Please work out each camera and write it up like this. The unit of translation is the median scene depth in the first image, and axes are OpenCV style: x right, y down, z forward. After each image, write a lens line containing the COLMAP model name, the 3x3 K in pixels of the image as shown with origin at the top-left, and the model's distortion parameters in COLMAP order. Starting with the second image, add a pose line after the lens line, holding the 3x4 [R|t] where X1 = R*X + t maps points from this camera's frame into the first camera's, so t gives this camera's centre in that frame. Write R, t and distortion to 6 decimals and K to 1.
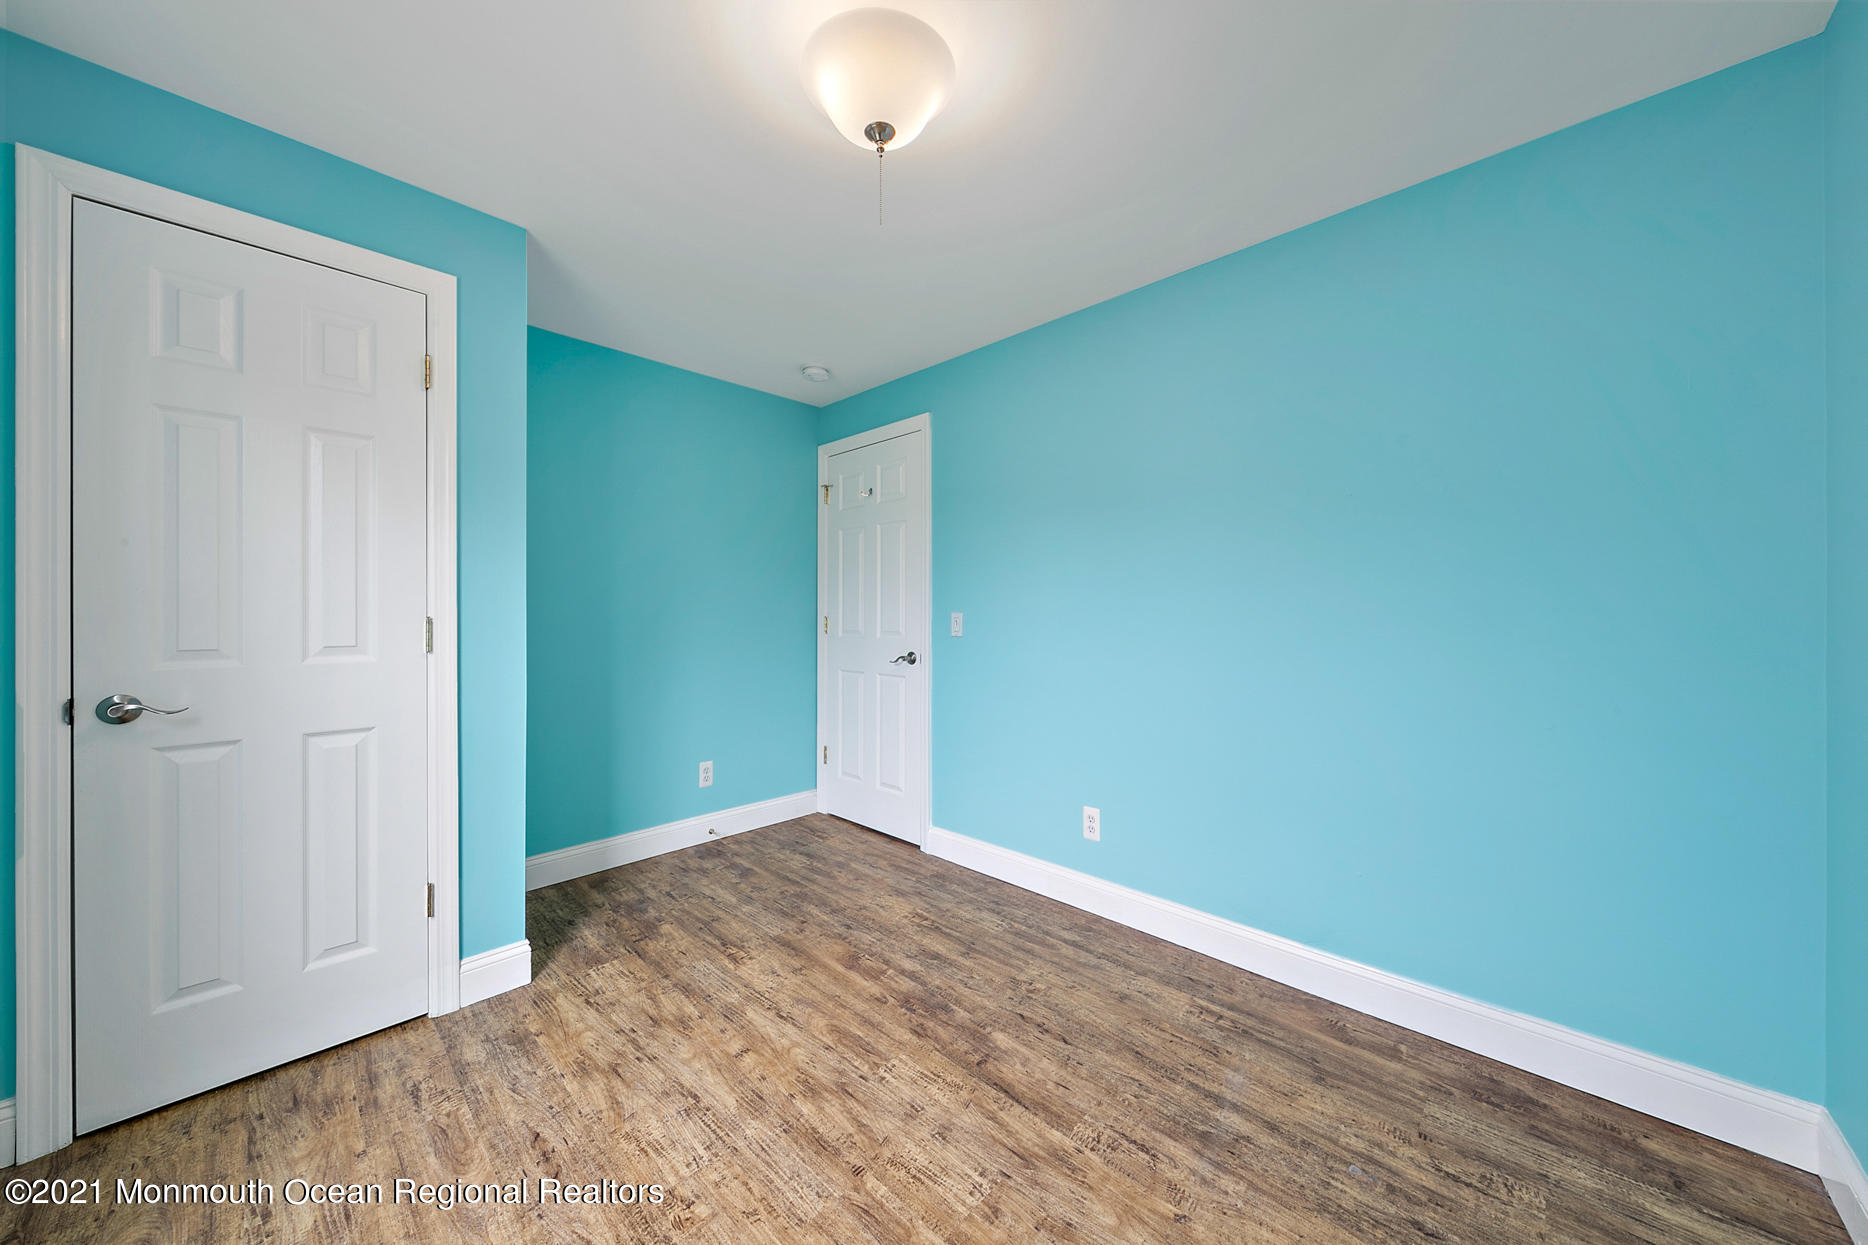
lens RADIAL K [[640.8, 0, 927.8], [0, 640.8, 627.4], [0, 0, 1]] dist [0.000344, -0.000031]
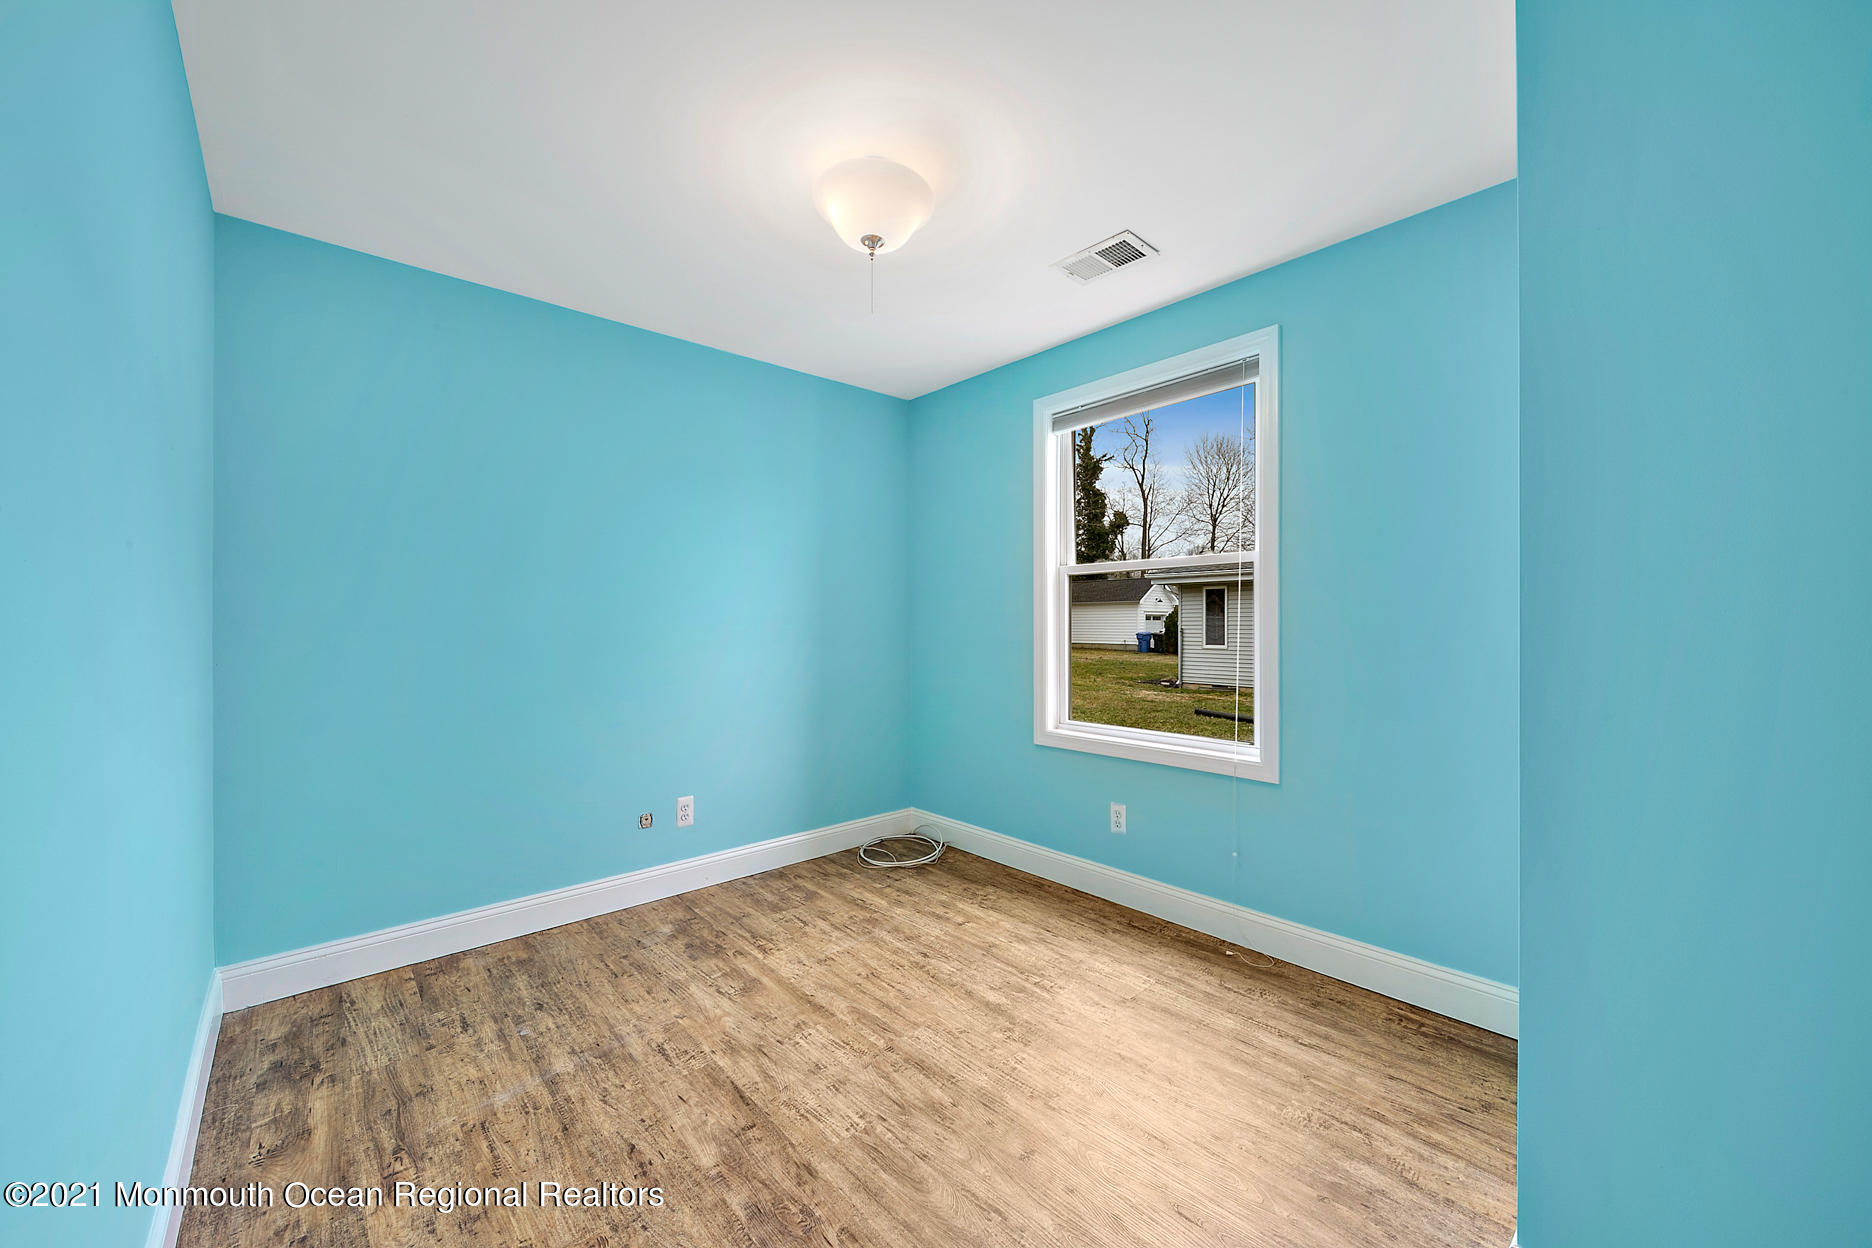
lens RADIAL K [[710.7, 0, 927.9], [0, 710.7, 618.2], [0, 0, 1]] dist [0.000293, -0.000393]
pose [[-0.997501, -0.000870, 0.070647, -0.245486], [-0.000393, 0.999977, 0.006769, -0.033240], [-0.070651, 0.006724, -0.997478, 2.076468]]
